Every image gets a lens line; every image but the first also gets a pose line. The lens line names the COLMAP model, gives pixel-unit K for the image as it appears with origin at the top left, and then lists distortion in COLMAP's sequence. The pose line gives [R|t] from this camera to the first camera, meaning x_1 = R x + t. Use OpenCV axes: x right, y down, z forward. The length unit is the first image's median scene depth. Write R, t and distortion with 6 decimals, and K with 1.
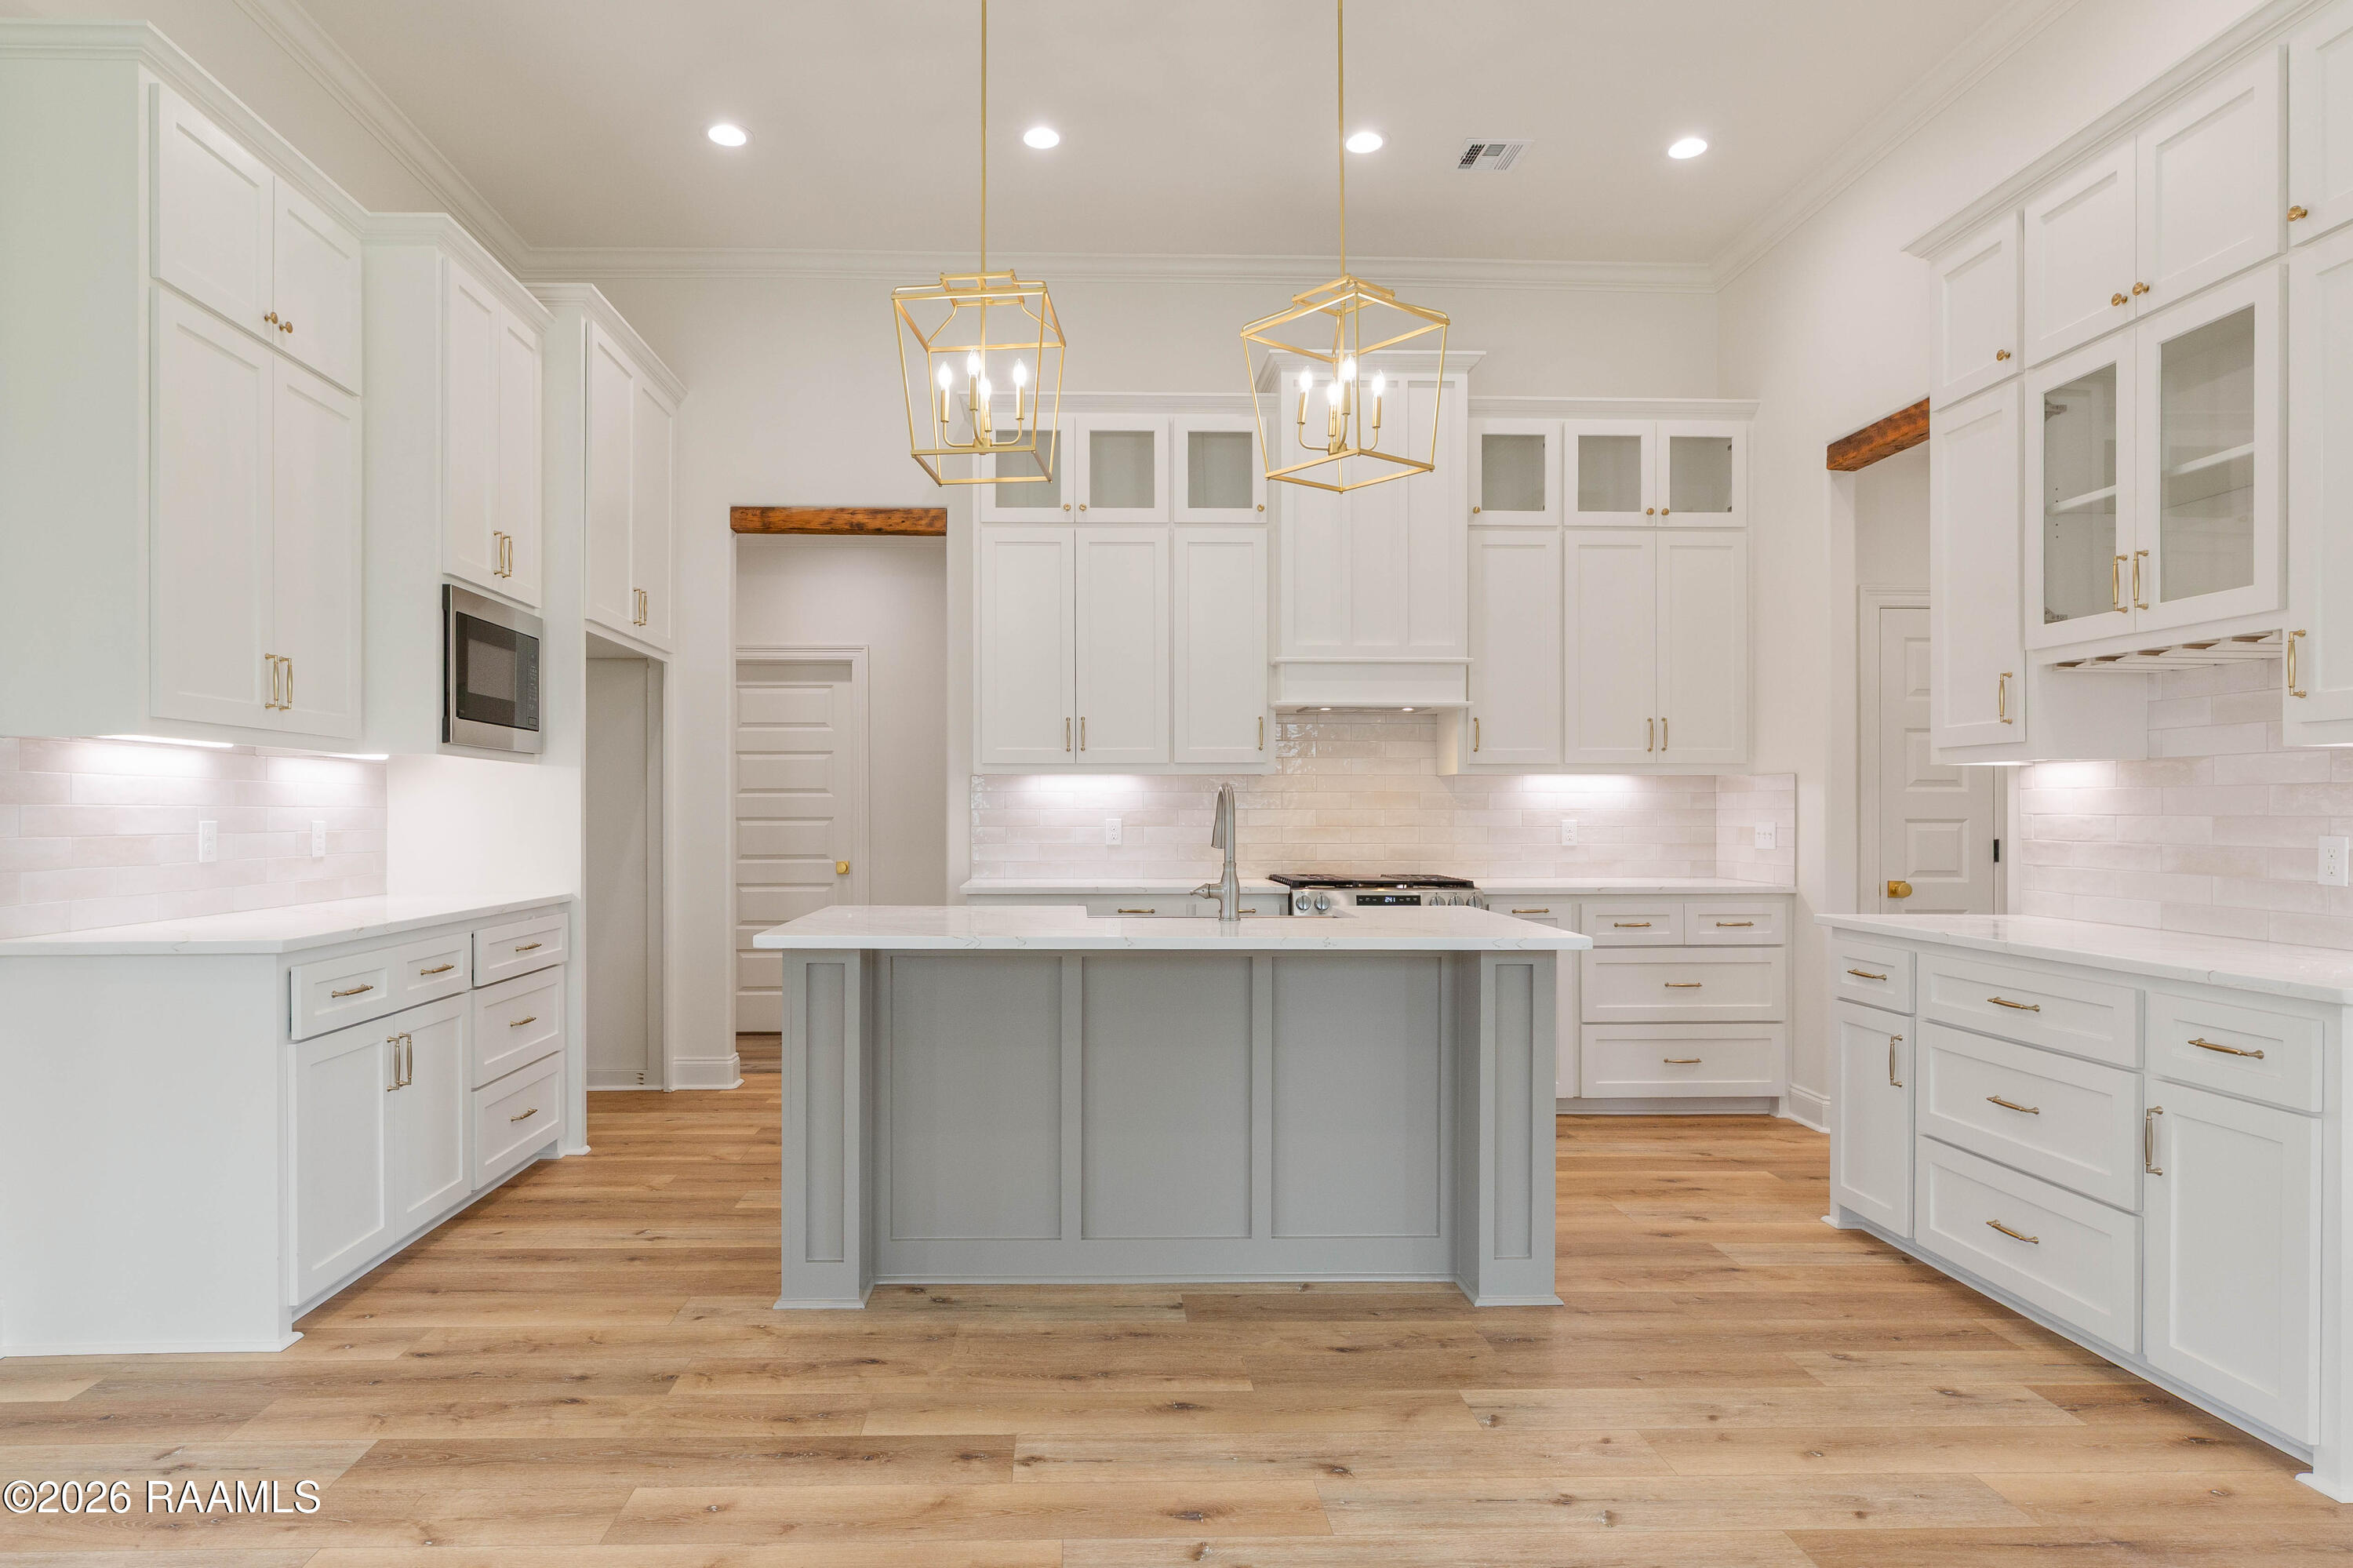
lens RADIAL K [[1185.7, 0, 1128.2], [0, 1185.7, 820.0], [0, 0, 1]] dist [-0.001429, -0.000802]
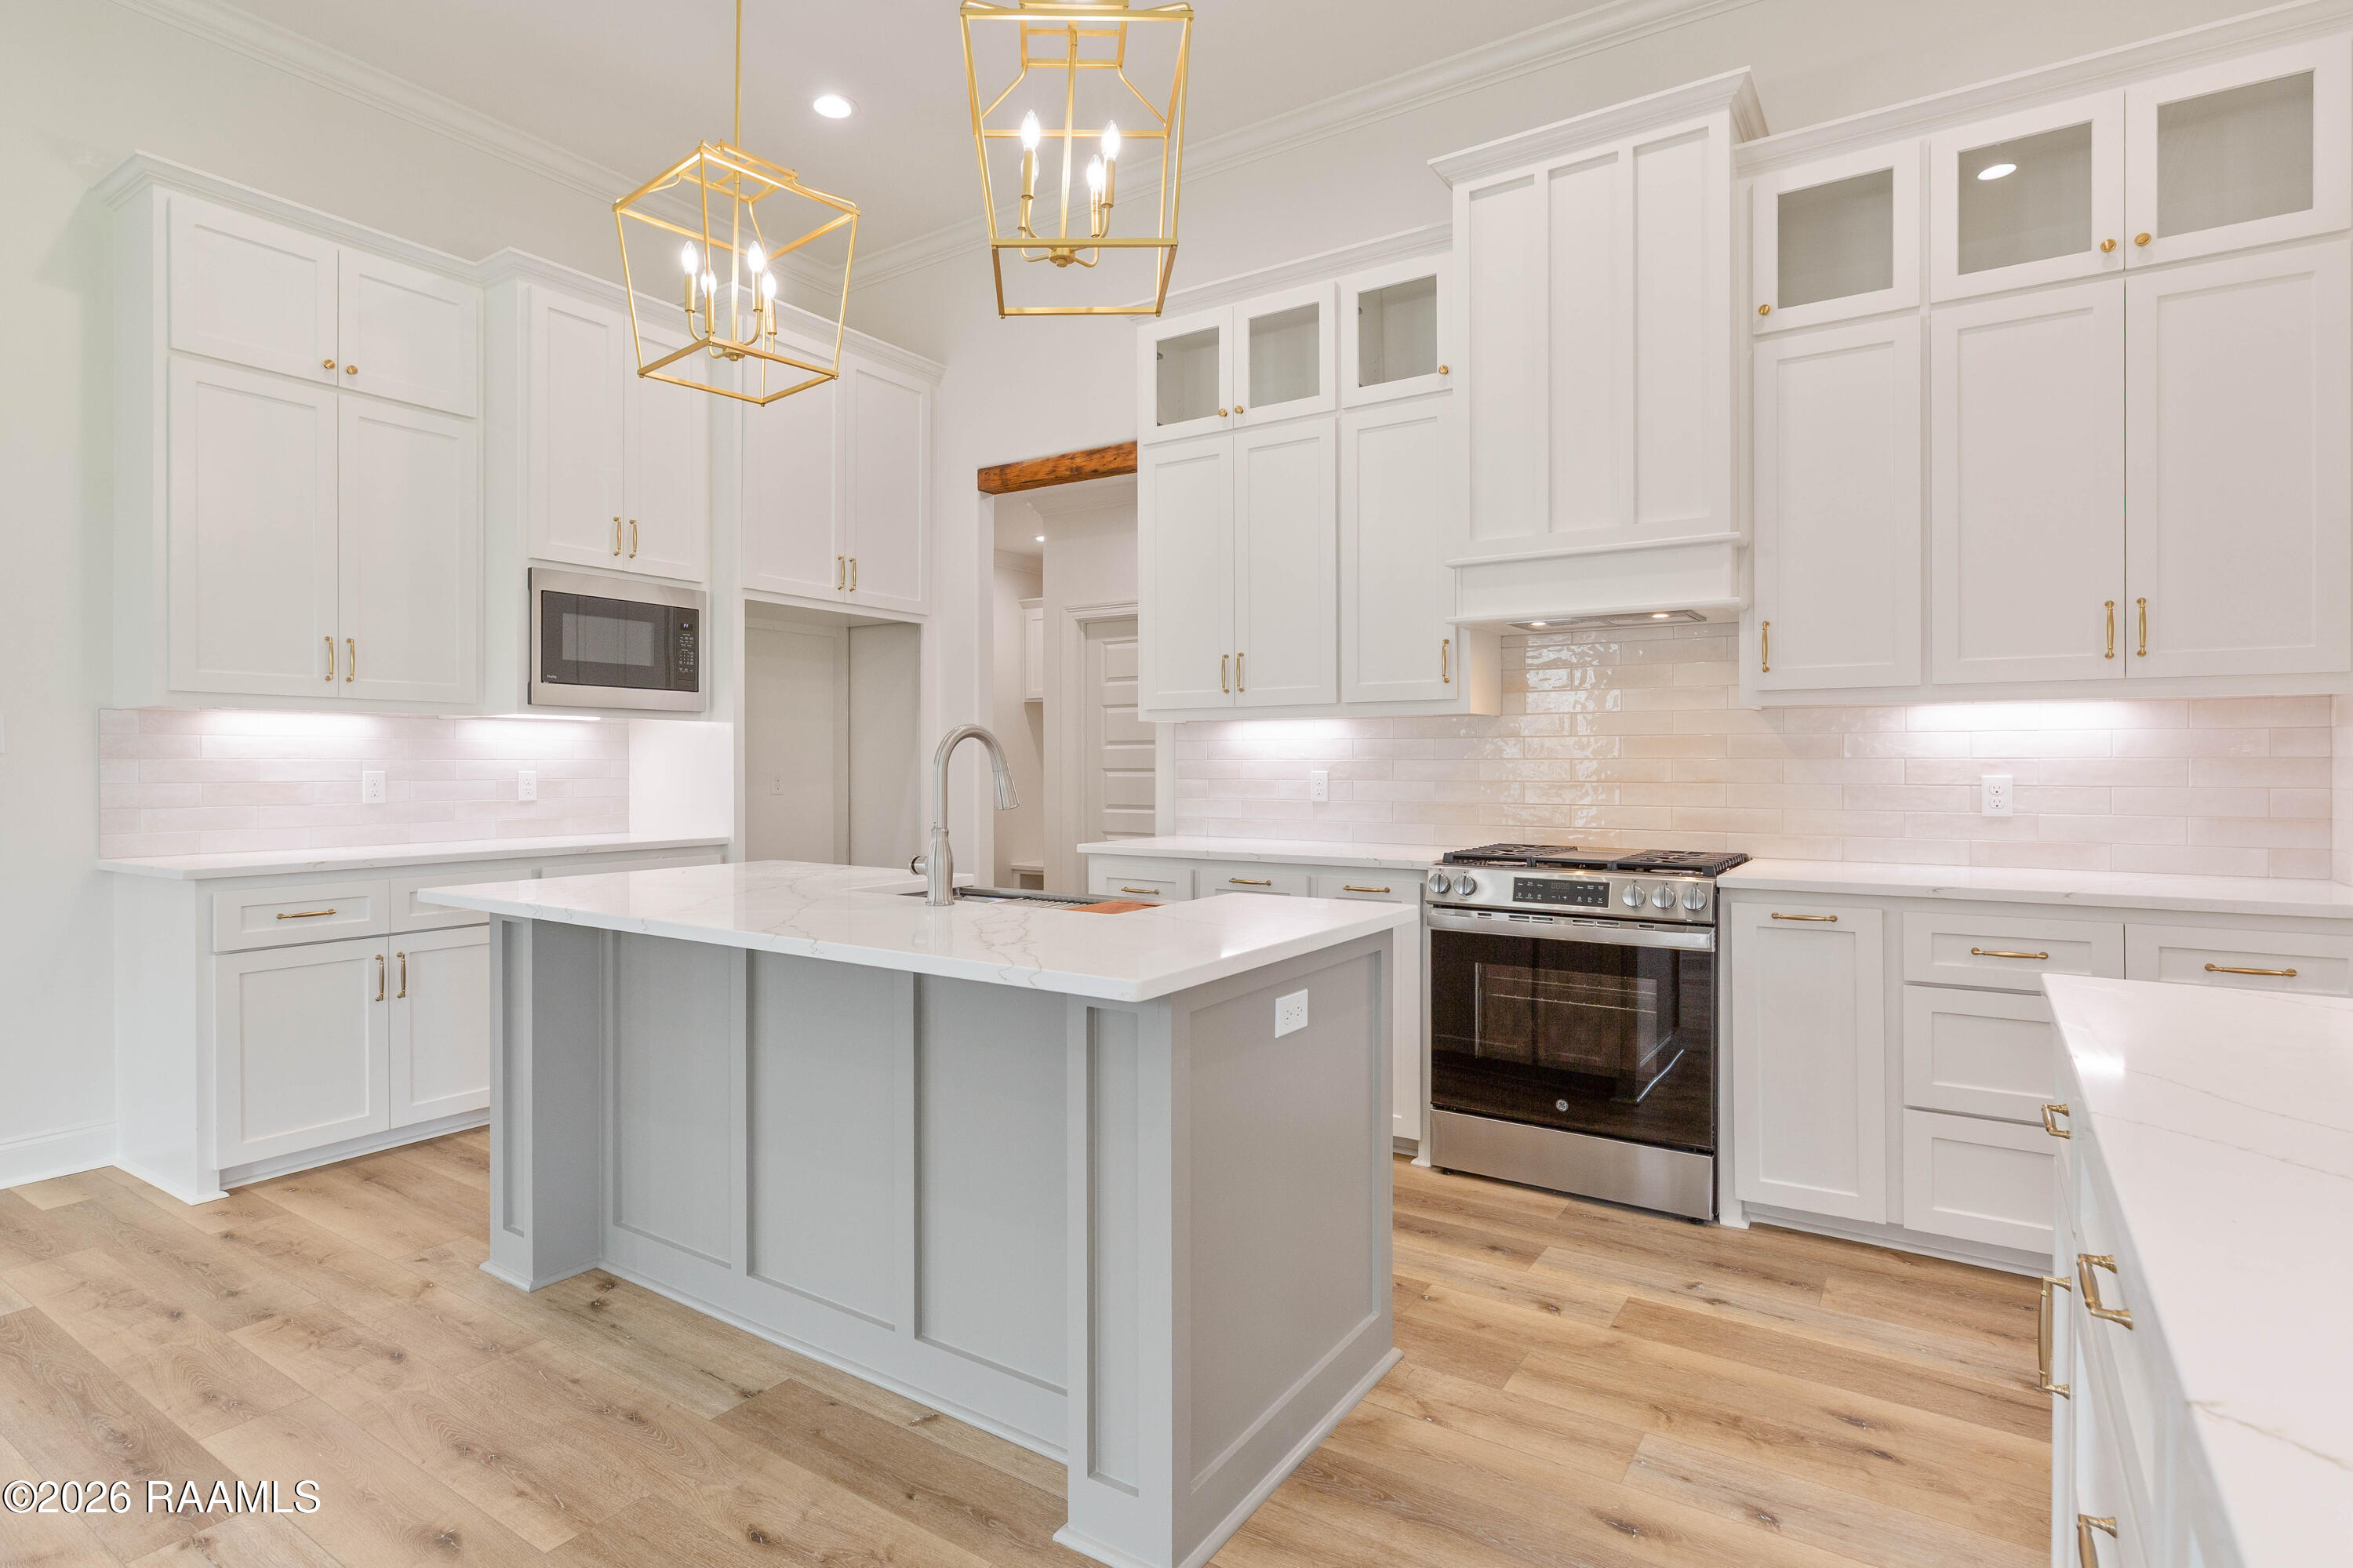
lens RADIAL K [[1114.2, 0, 1256.6], [0, 1114.2, 768.9], [0, 0, 1]] dist [-0.000591, 0.000227]
pose [[0.830507, 0.002094, -0.557004, 0.583871], [-0.002602, 0.999997, -0.000121, -0.003201], [0.557002, 0.001549, 0.830510, 0.459373]]
